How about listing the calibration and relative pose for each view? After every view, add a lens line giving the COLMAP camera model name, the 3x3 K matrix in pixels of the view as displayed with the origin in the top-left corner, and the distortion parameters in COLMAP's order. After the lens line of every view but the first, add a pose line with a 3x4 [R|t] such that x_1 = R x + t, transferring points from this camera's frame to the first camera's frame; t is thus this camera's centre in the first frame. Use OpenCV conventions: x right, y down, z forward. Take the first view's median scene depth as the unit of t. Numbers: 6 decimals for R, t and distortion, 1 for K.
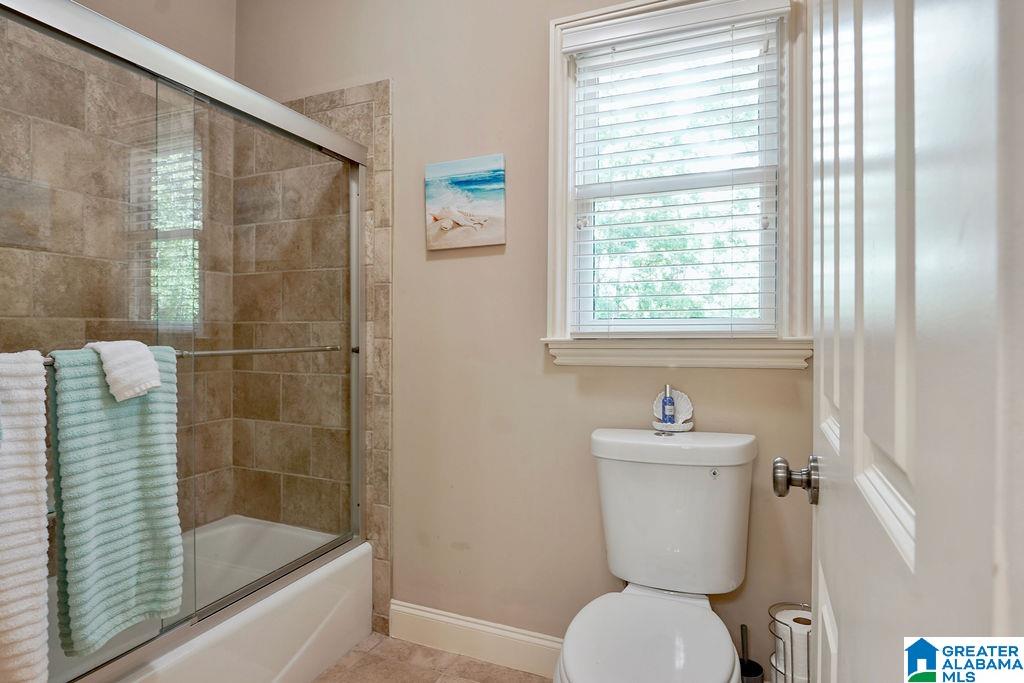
lens RADIAL K [[521.7, 0, 511.5], [0, 521.7, 341.0], [0, 0, 1]] dist [-0.018549, -0.004507]
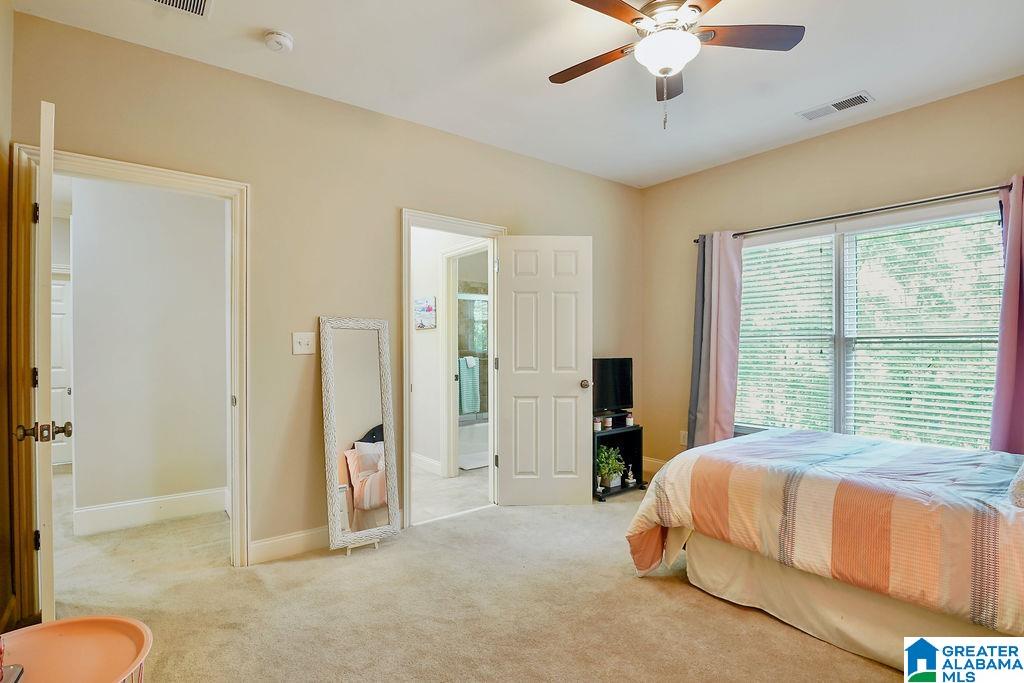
lens RADIAL K [[502.5, 0, 515.1], [0, 502.5, 342.7], [0, 0, 1]] dist [-0.018298, -0.003109]
pose [[0.868872, -0.008089, -0.494971, 1.655505], [0.005110, 0.999960, -0.007370, -0.076011], [0.495010, 0.003874, 0.868878, -2.444467]]
